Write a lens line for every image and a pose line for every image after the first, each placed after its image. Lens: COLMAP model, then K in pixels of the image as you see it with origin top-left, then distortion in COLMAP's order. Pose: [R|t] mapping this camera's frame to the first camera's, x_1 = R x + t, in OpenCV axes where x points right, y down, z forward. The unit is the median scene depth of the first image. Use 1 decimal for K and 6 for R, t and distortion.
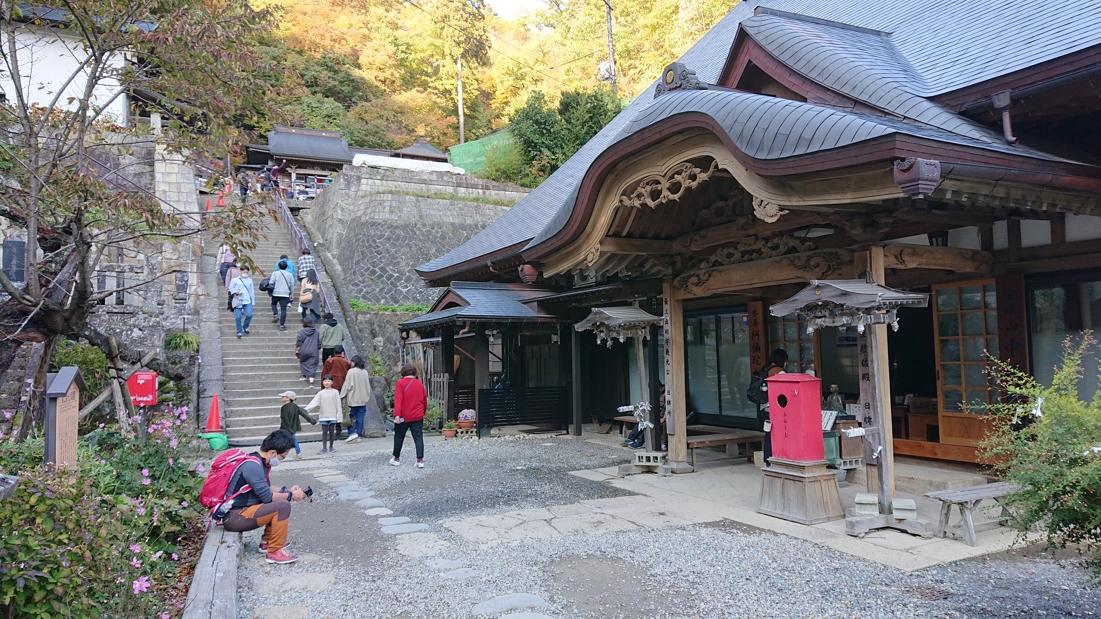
lens RADIAL K [[731.7, 0, 550.5], [0, 731.7, 309.5], [0, 0, 1]] dist [0.193604, -0.252219]
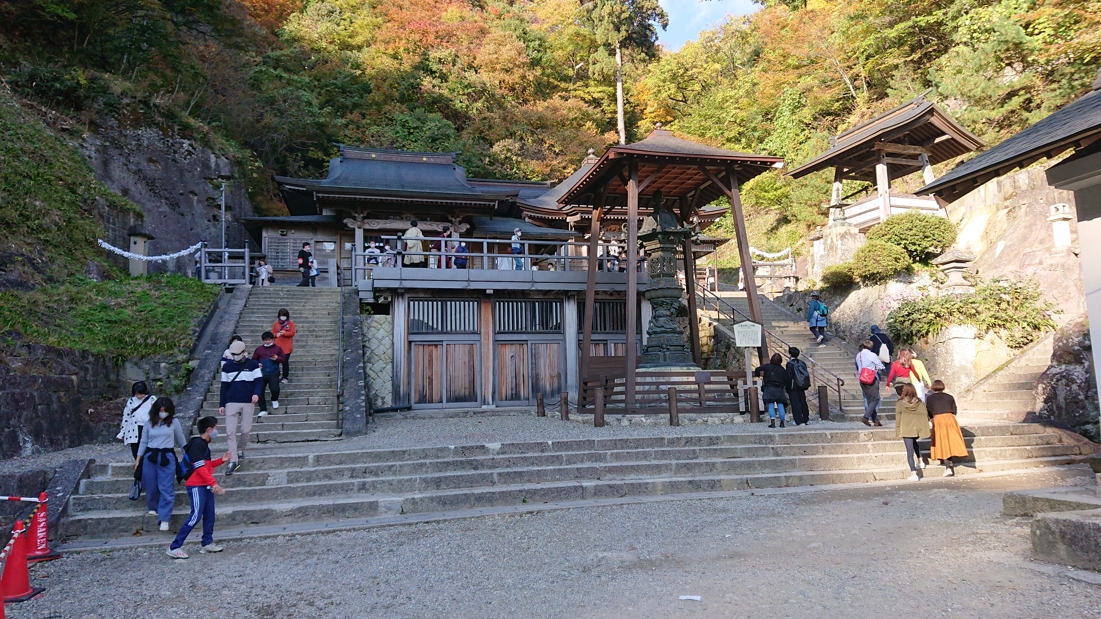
lens RADIAL K [[731.7, 0, 550.5], [0, 731.7, 309.5], [0, 0, 1]] dist [0.193604, -0.252219]
pose [[0.989785, -0.034286, -0.138385, -0.100155], [0.025982, 0.997777, -0.061370, -0.061894], [0.140181, 0.057147, 0.988475, 0.346099]]
